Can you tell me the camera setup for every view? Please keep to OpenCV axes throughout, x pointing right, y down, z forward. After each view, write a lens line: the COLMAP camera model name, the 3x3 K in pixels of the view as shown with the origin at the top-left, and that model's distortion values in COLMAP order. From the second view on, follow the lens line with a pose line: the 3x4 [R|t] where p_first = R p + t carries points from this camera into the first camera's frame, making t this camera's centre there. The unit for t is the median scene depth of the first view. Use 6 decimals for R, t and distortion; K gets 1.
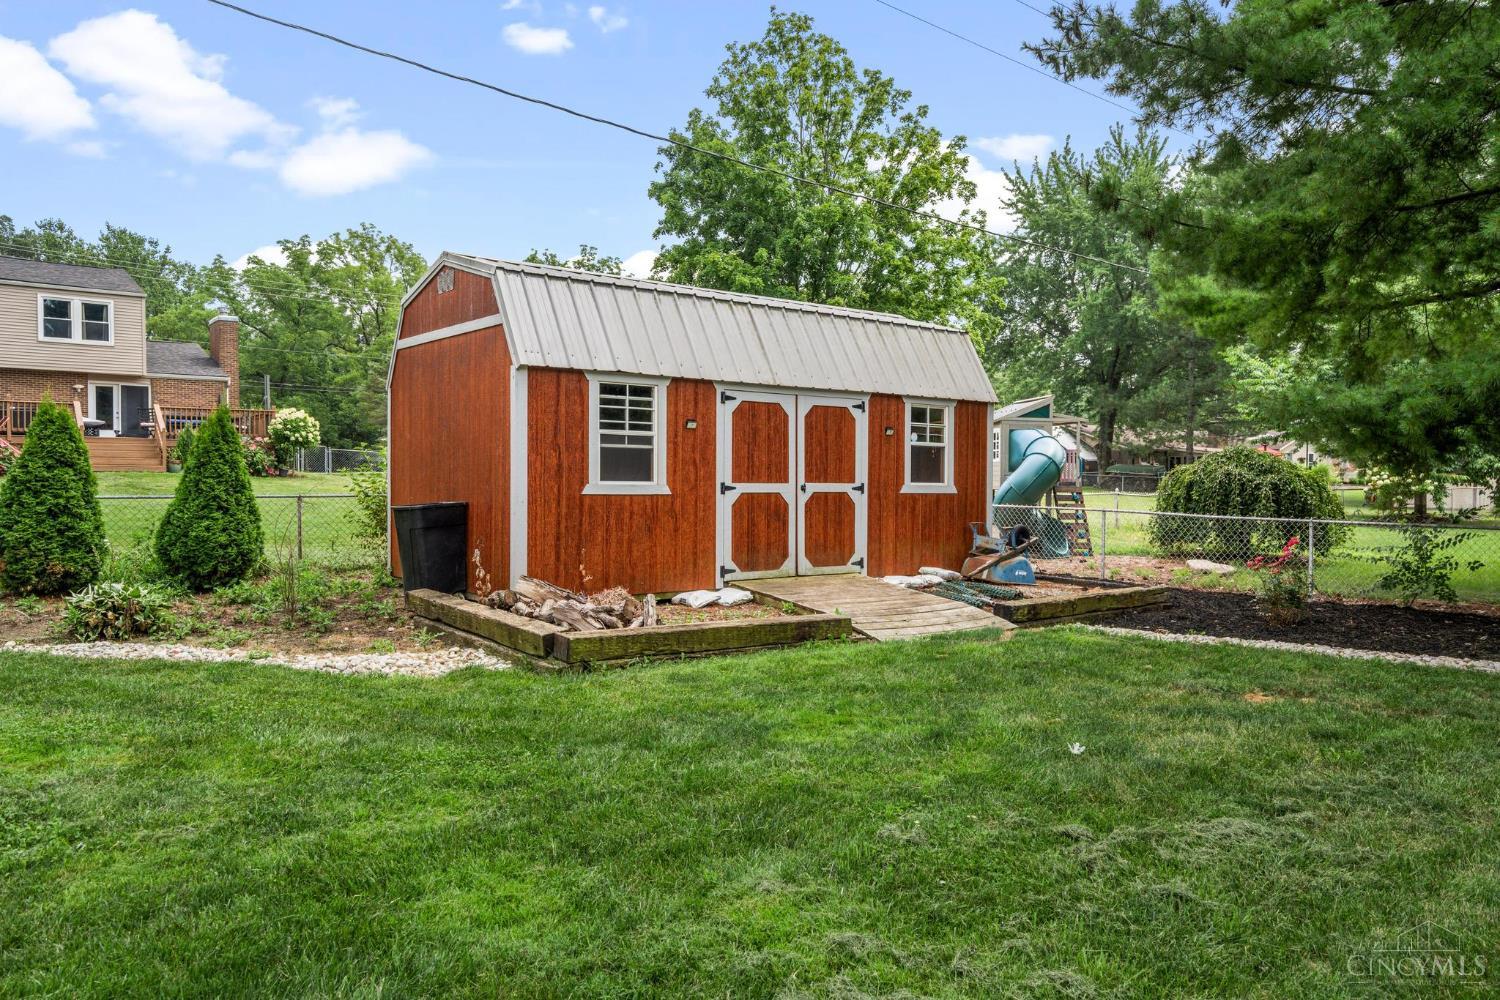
lens RADIAL K [[1053.8, 0, 755.0], [0, 1053.8, 500.9], [0, 0, 1]] dist [-0.002847, -0.000901]
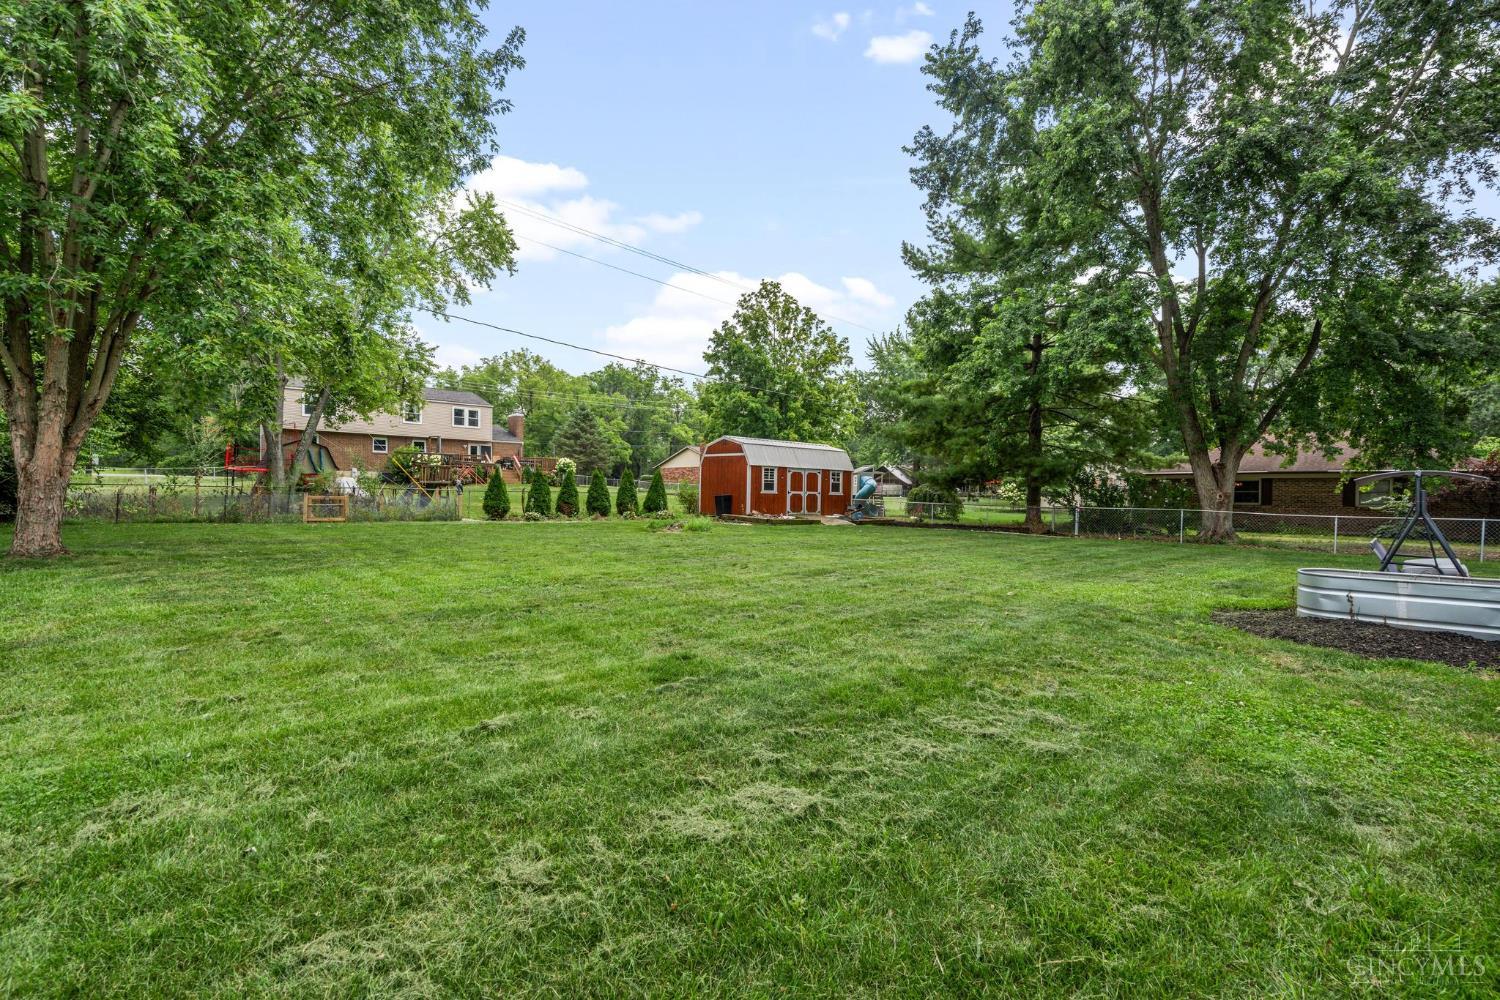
lens RADIAL K [[682.1, 0, 745.1], [0, 682.1, 495.3], [0, 0, 1]] dist [-0.004074, 0.000919]
pose [[0.998744, 0.014533, 0.047945, -0.087937], [-0.013841, 0.999796, -0.014723, 0.011031], [-0.048149, 0.014041, 0.998741, -0.452585]]
